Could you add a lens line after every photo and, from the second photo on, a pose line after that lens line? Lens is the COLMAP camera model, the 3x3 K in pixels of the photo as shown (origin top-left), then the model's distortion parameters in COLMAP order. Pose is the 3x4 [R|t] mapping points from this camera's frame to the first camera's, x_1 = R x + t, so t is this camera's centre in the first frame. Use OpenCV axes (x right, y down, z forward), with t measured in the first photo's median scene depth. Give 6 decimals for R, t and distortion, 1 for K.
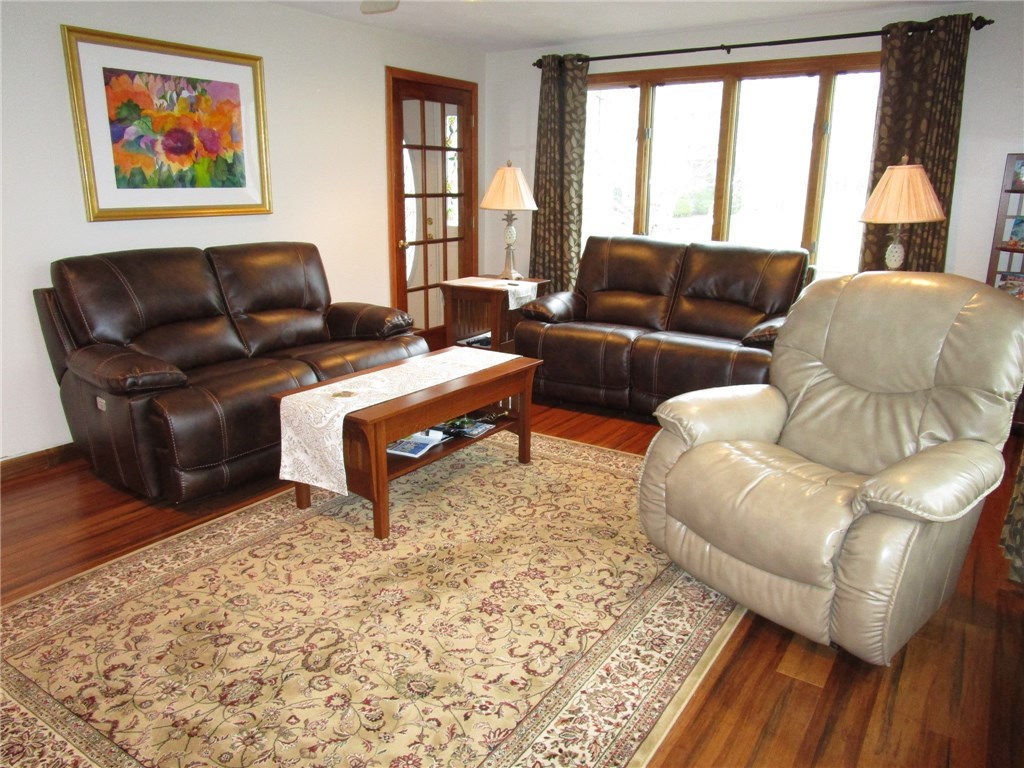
lens RADIAL K [[736.8, 0, 510.0], [0, 736.8, 382.7], [0, 0, 1]] dist [-0.028594, 0.009866]
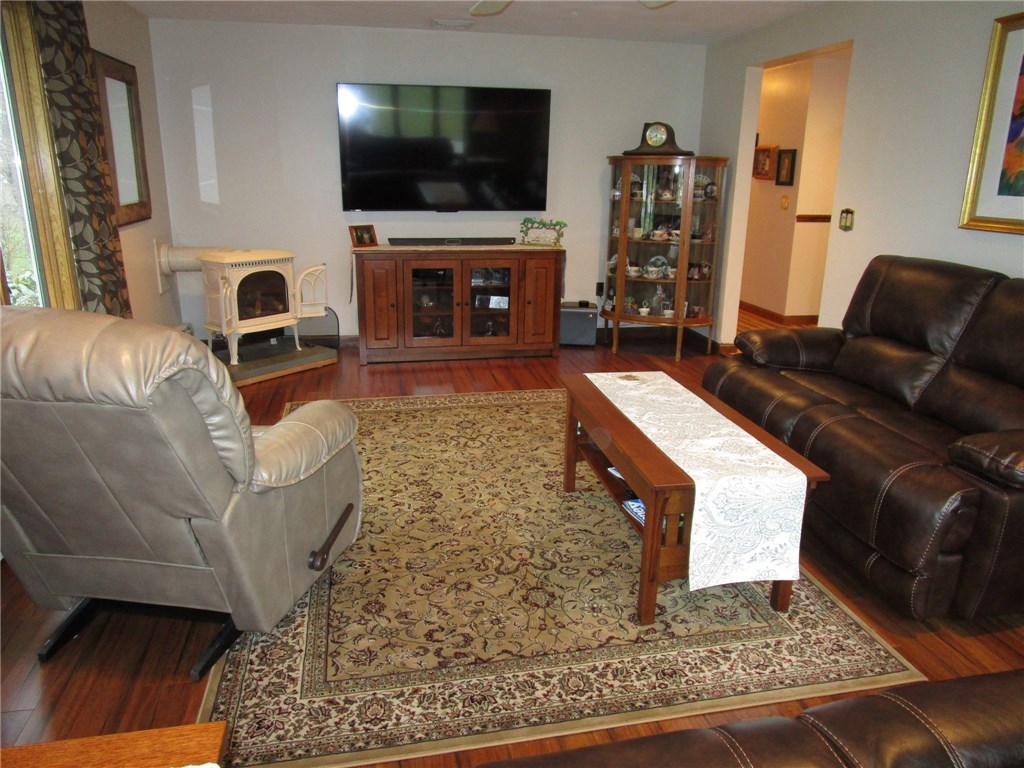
lens RADIAL K [[736.8, 0, 510.4], [0, 736.8, 386.6], [0, 0, 1]] dist [-0.028594, 0.009866]
pose [[-0.703586, 0.185939, -0.685852, 0.612490], [-0.207783, 0.869147, 0.448786, -0.404212], [0.679554, 0.458268, -0.572885, 1.451791]]
